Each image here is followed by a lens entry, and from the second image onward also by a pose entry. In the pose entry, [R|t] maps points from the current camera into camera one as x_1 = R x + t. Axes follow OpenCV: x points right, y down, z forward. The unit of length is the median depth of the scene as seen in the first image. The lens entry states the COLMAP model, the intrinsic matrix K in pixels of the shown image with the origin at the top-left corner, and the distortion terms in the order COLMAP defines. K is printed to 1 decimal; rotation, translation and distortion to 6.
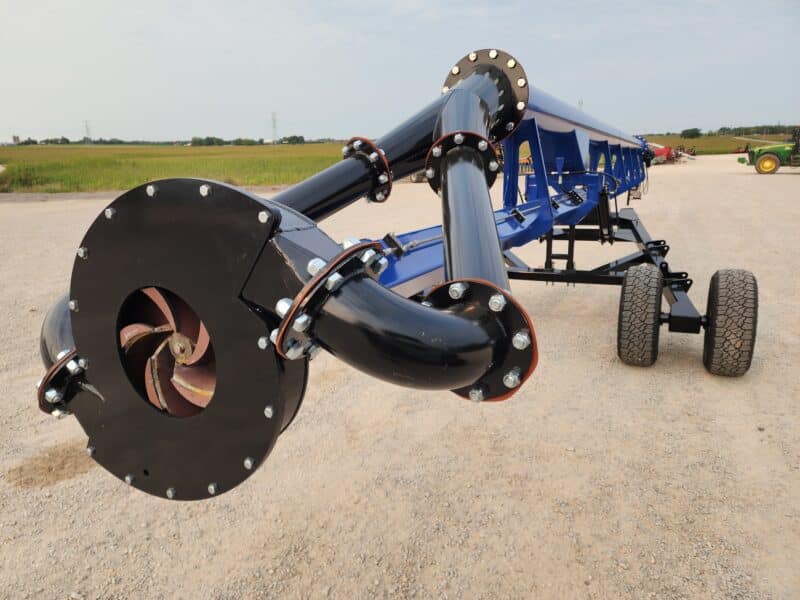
lens RADIAL K [[536.9, 0, 403.2], [0, 536.9, 296.8], [0, 0, 1]] dist [0.064312, -0.055642]
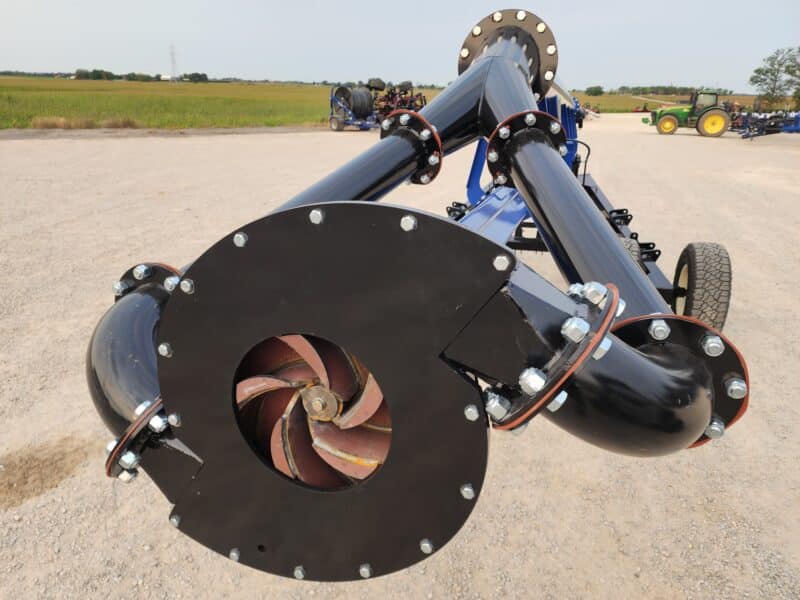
lens RADIAL K [[536.9, 0, 403.2], [0, 536.9, 296.8], [0, 0, 1]] dist [0.064312, -0.055642]
pose [[0.987411, -0.015260, 0.157435, -0.199209], [0.001141, 0.995996, 0.089386, -0.064779], [-0.158169, -0.088081, 0.983476, 0.101960]]
